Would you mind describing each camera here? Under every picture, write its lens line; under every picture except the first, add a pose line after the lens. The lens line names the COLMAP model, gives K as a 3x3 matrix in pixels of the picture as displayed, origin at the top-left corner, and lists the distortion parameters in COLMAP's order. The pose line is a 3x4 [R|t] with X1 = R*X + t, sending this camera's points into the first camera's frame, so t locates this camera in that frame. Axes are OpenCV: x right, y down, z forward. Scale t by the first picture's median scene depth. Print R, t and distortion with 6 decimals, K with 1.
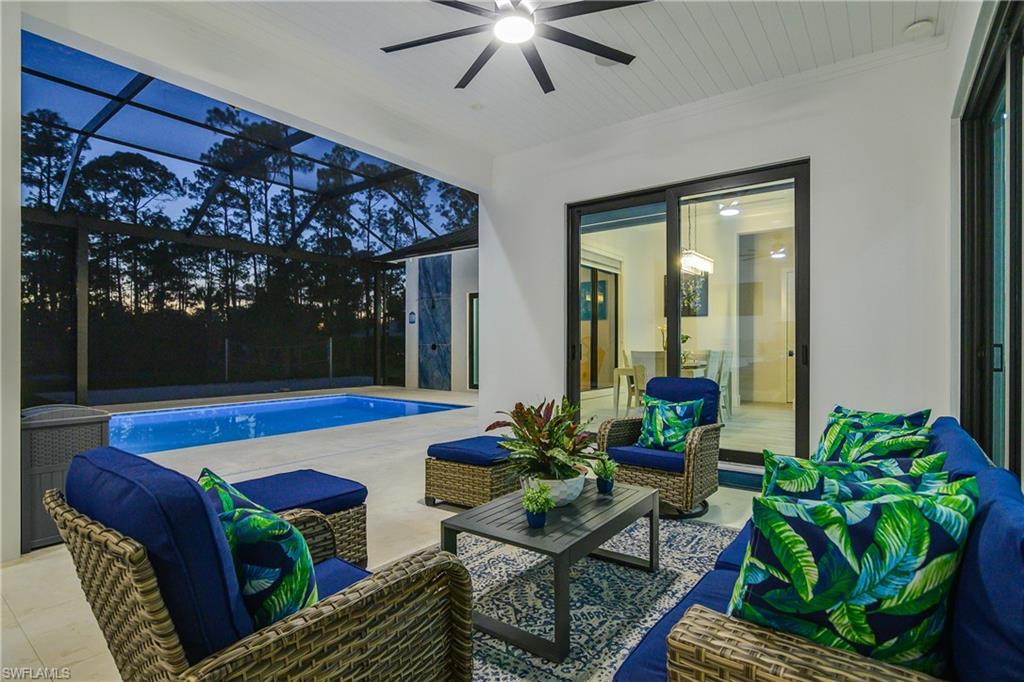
lens RADIAL K [[514.0, 0, 501.6], [0, 514.0, 344.4], [0, 0, 1]] dist [-0.016168, 0.001601]
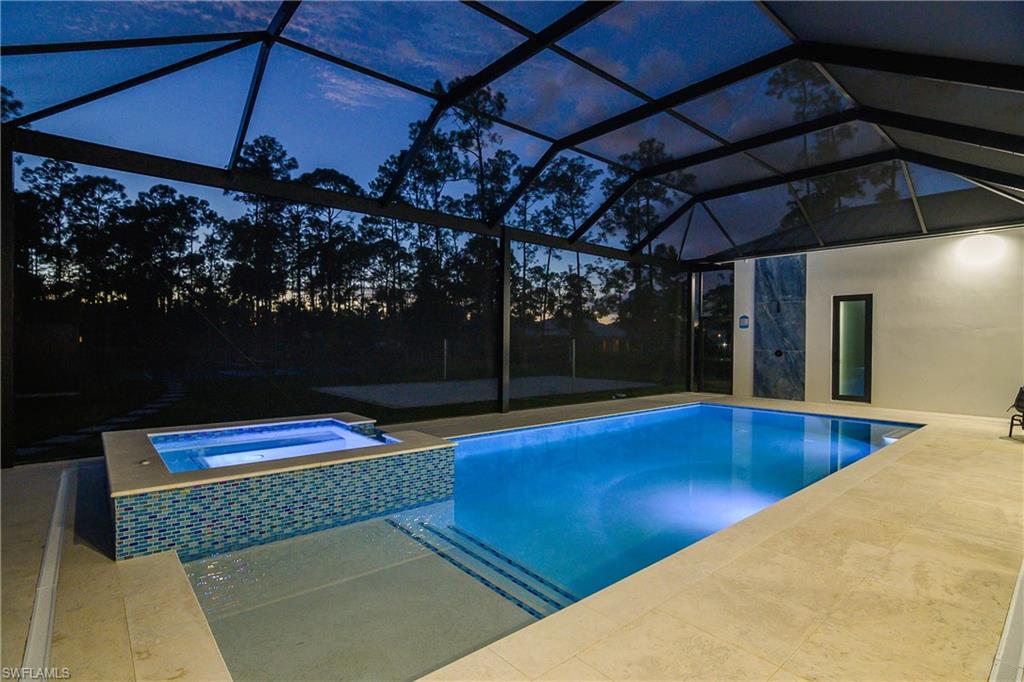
lens RADIAL K [[510.9, 0, 514.1], [0, 510.9, 347.1], [0, 0, 1]] dist [-0.018701, 0.000675]
pose [[0.977386, 0.009505, -0.211251, -0.104859], [-0.007412, 0.999915, 0.010697, -0.003286], [0.211334, -0.008889, 0.977373, -0.002388]]
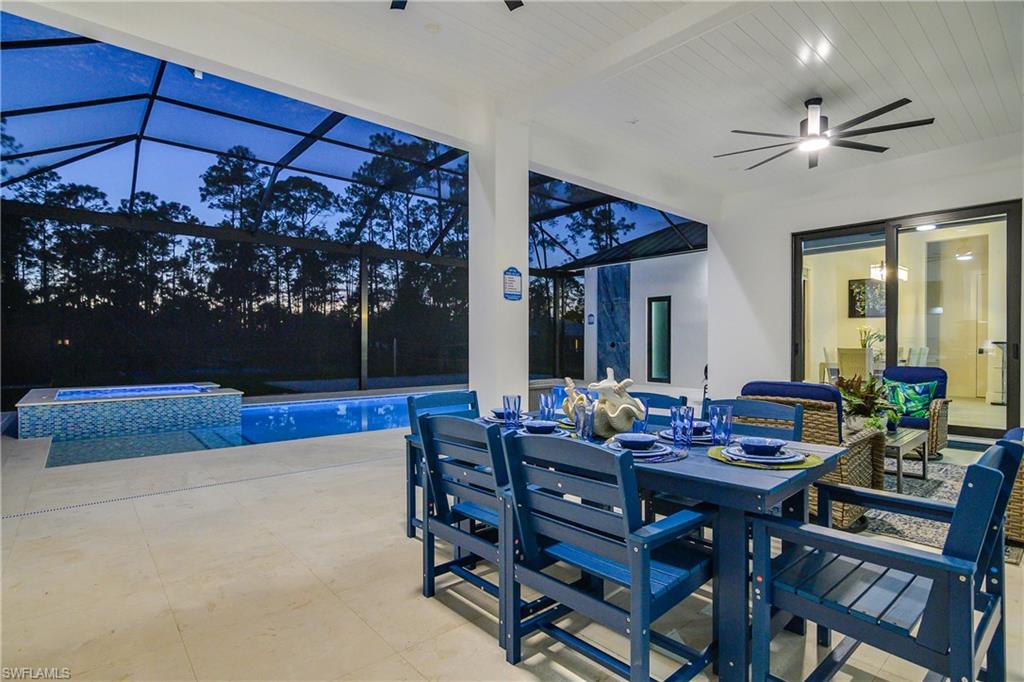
lens RADIAL K [[514.0, 0, 501.6], [0, 514.0, 344.4], [0, 0, 1]] dist [-0.016168, 0.001601]
pose [[0.976009, 0.002370, -0.217717, -0.032022], [-0.001606, 0.999992, 0.003689, 0.000064], [0.217724, -0.003251, 0.976005, -0.042693]]
